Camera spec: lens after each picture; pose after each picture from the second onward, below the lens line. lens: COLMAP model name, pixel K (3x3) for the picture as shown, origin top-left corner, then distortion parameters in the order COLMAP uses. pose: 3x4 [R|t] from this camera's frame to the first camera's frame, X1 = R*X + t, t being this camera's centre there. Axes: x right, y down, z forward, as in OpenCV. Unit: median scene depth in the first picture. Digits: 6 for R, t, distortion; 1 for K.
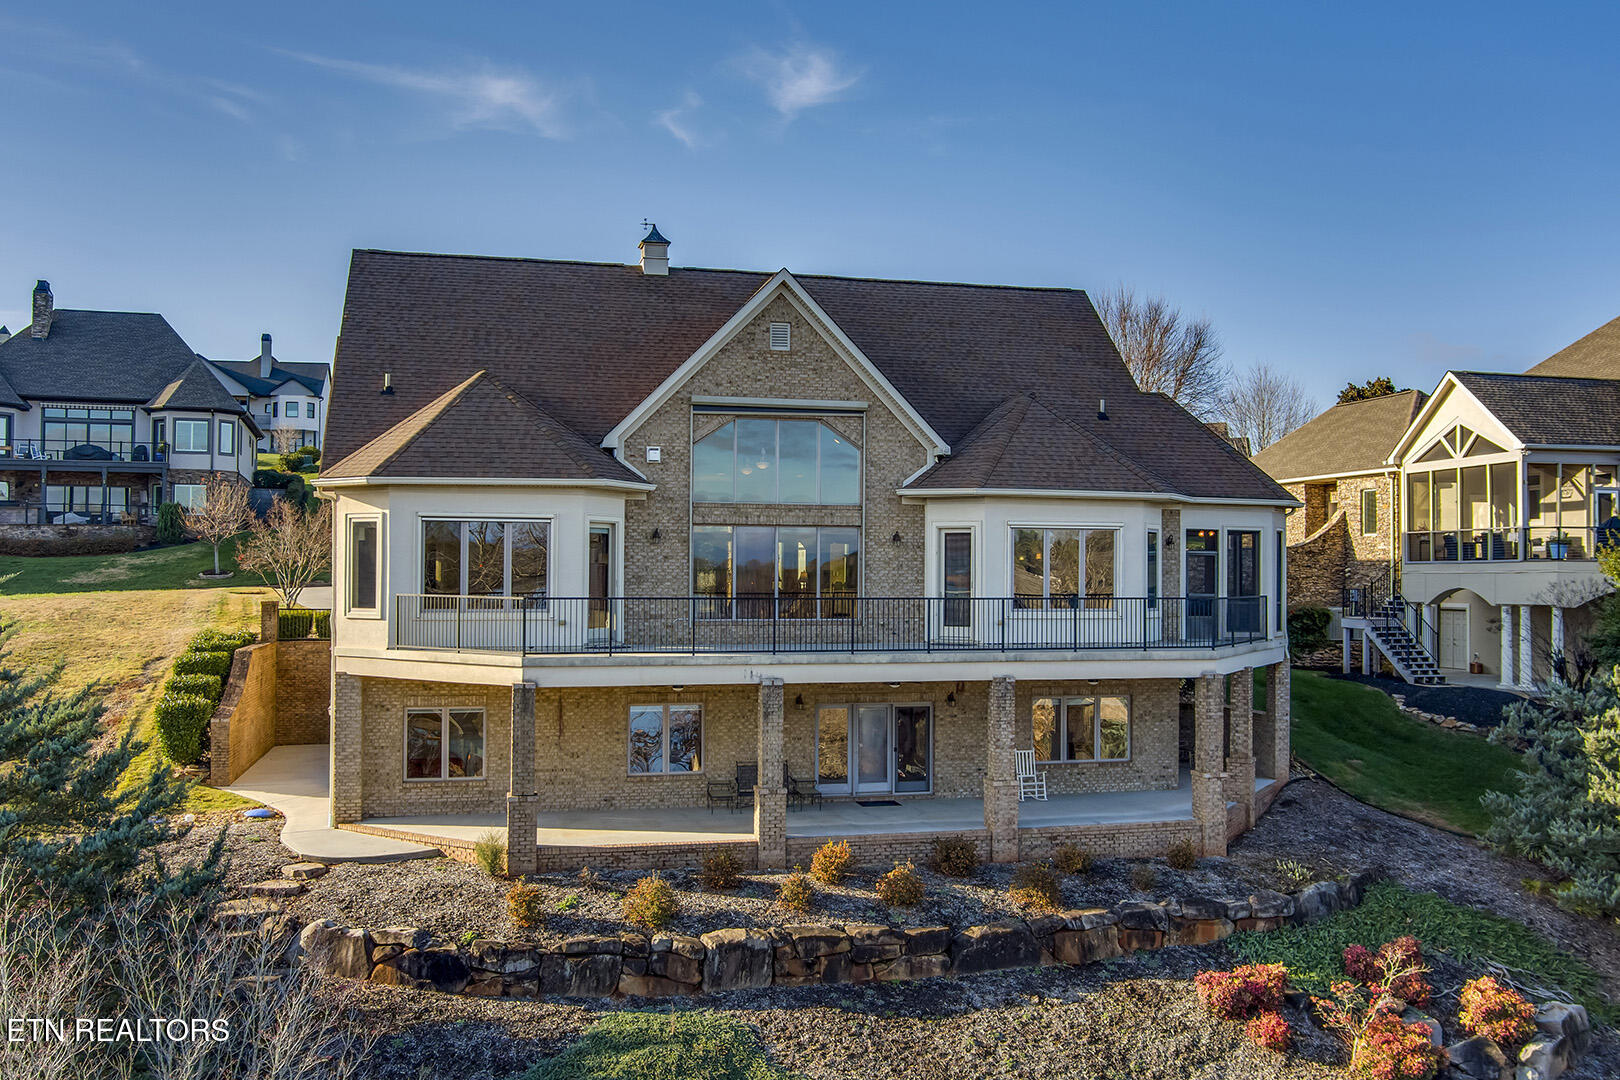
lens RADIAL K [[1355.4, 0, 810.0], [0, 1355.4, 540.0], [0, 0, 1]] dist [-0.082820, 0.048070]
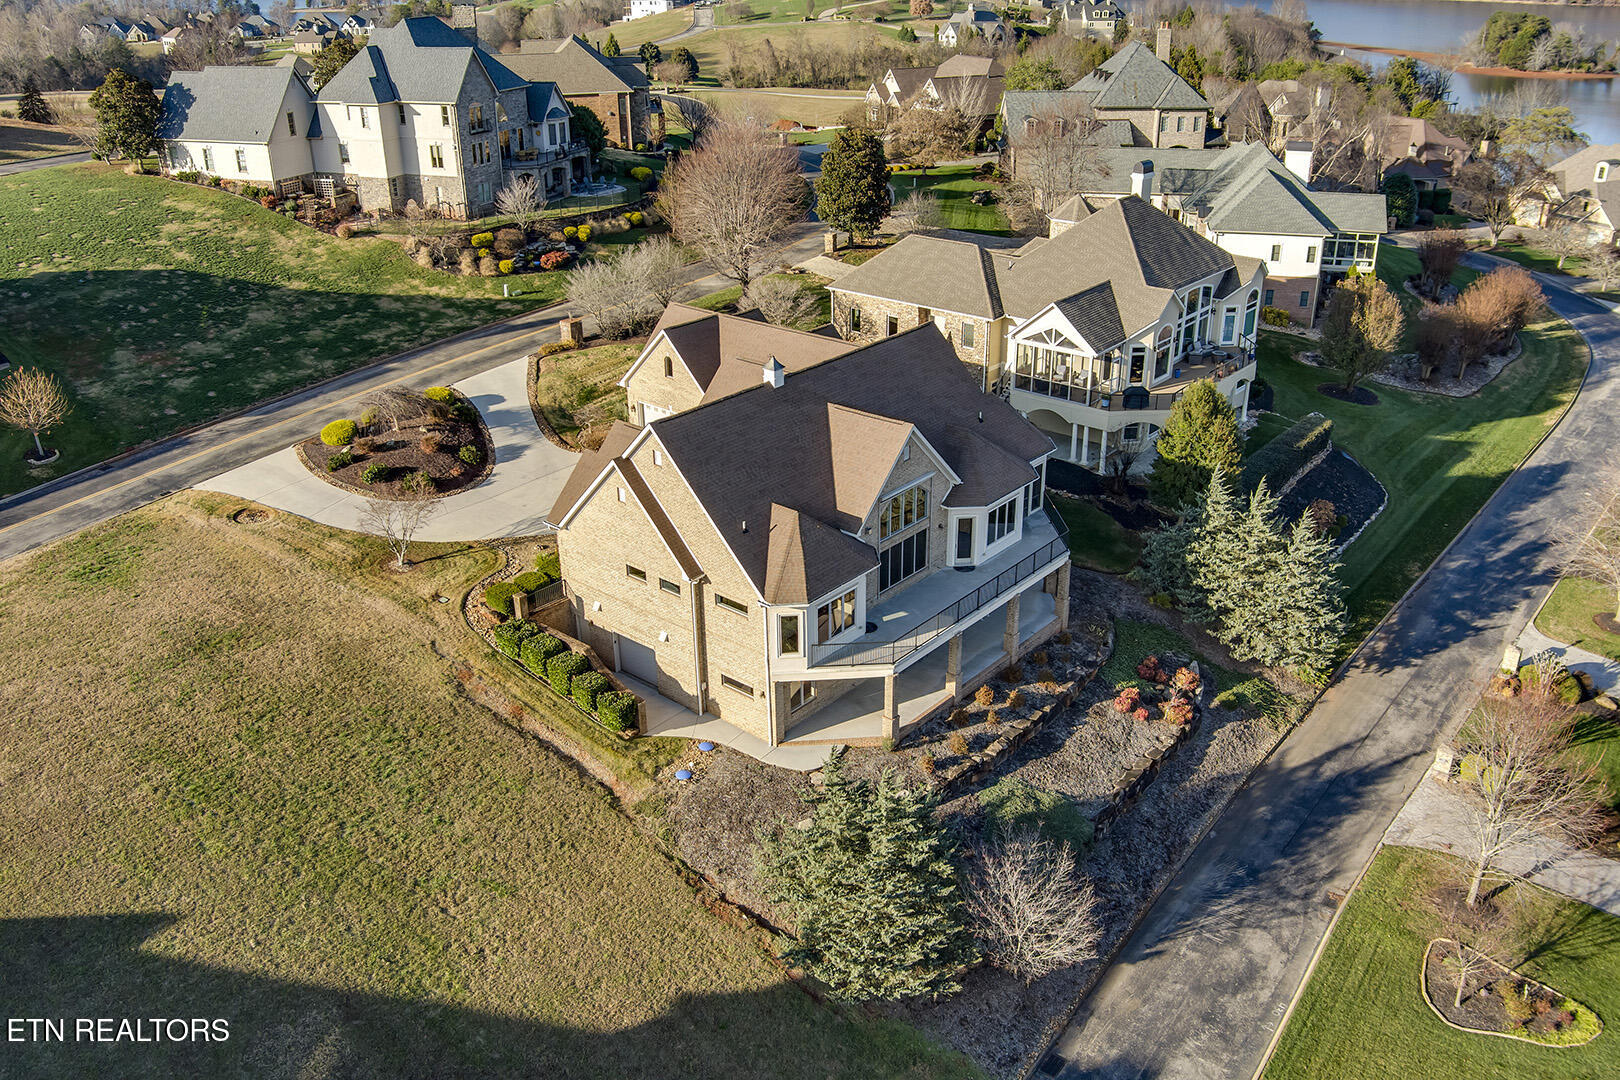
lens RADIAL K [[1355.4, 0, 810.0], [0, 1355.4, 540.0], [0, 0, 1]] dist [-0.082820, 0.048070]
pose [[0.809506, -0.255665, 0.528522, -1.203274], [-0.003934, 0.897825, 0.440336, -0.898253], [-0.587098, -0.358534, 0.725789, -0.401077]]
